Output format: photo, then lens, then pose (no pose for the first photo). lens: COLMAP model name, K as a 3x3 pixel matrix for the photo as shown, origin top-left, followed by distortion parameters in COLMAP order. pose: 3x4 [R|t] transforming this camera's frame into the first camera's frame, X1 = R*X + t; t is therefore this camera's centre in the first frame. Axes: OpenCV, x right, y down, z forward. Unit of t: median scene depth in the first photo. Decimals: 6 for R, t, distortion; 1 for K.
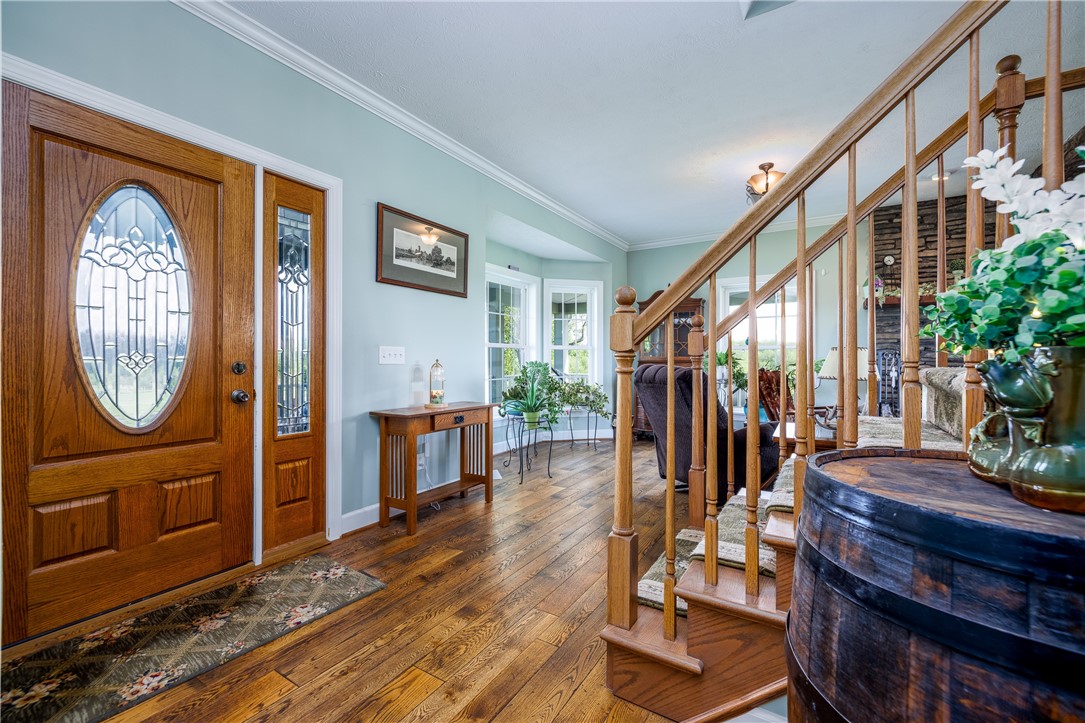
lens RADIAL K [[454.6, 0, 538.1], [0, 454.6, 359.8], [0, 0, 1]] dist [0.003460, 0.000118]
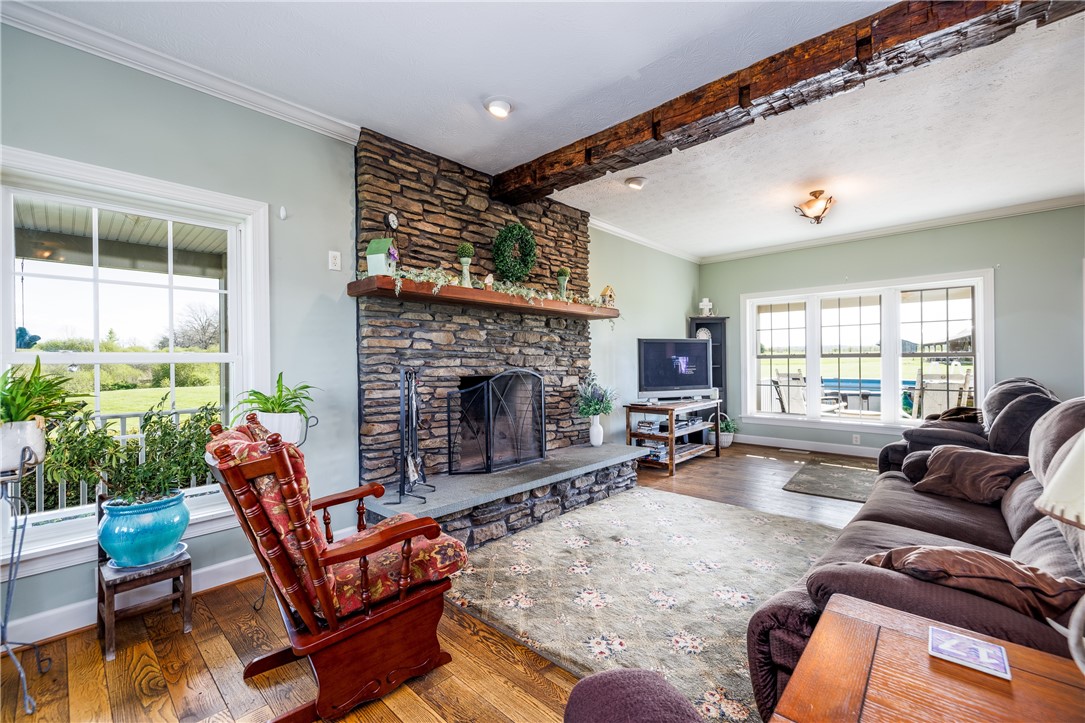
lens RADIAL K [[454.6, 0, 538.1], [0, 454.6, 361.0], [0, 0, 1]] dist [0.003460, 0.000118]
pose [[0.199895, -0.005404, 0.979802, 0.202219], [0.007327, 0.999965, 0.004020, -0.028980], [-0.979790, 0.006375, 0.199928, 0.682041]]
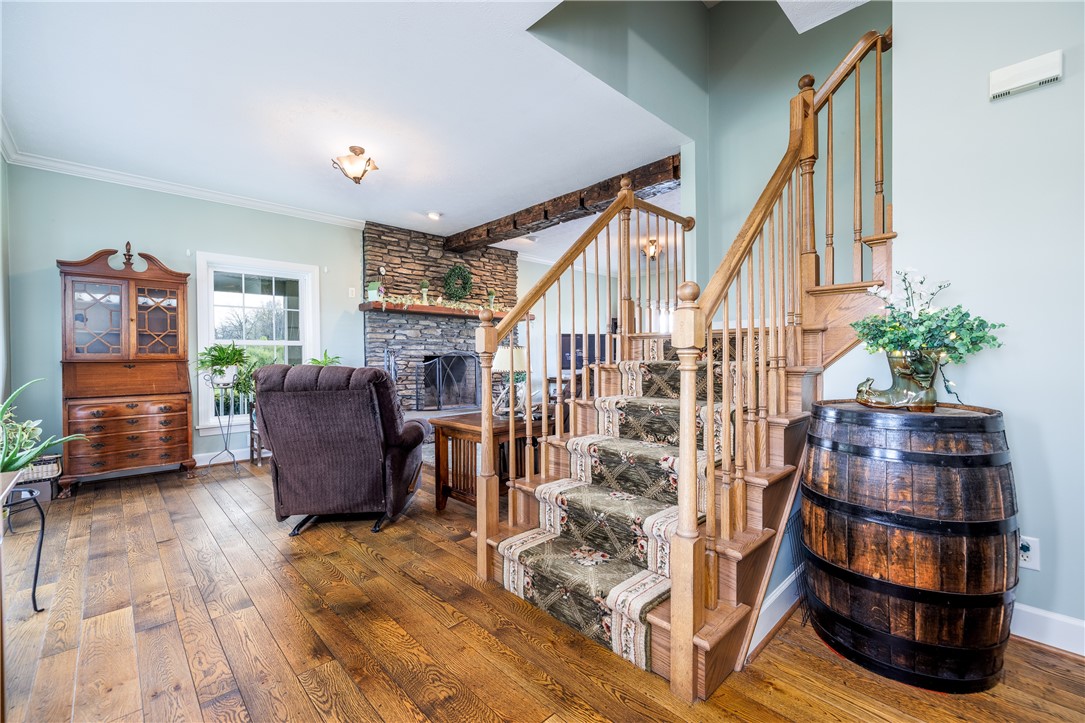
lens RADIAL K [[454.6, 0, 538.6], [0, 454.6, 360.2], [0, 0, 1]] dist [0.003460, 0.000118]
pose [[0.251836, -0.012680, 0.967687, -0.250793], [0.006217, 0.999915, 0.011484, -0.001899], [-0.967750, 0.003124, 0.251893, 0.324225]]
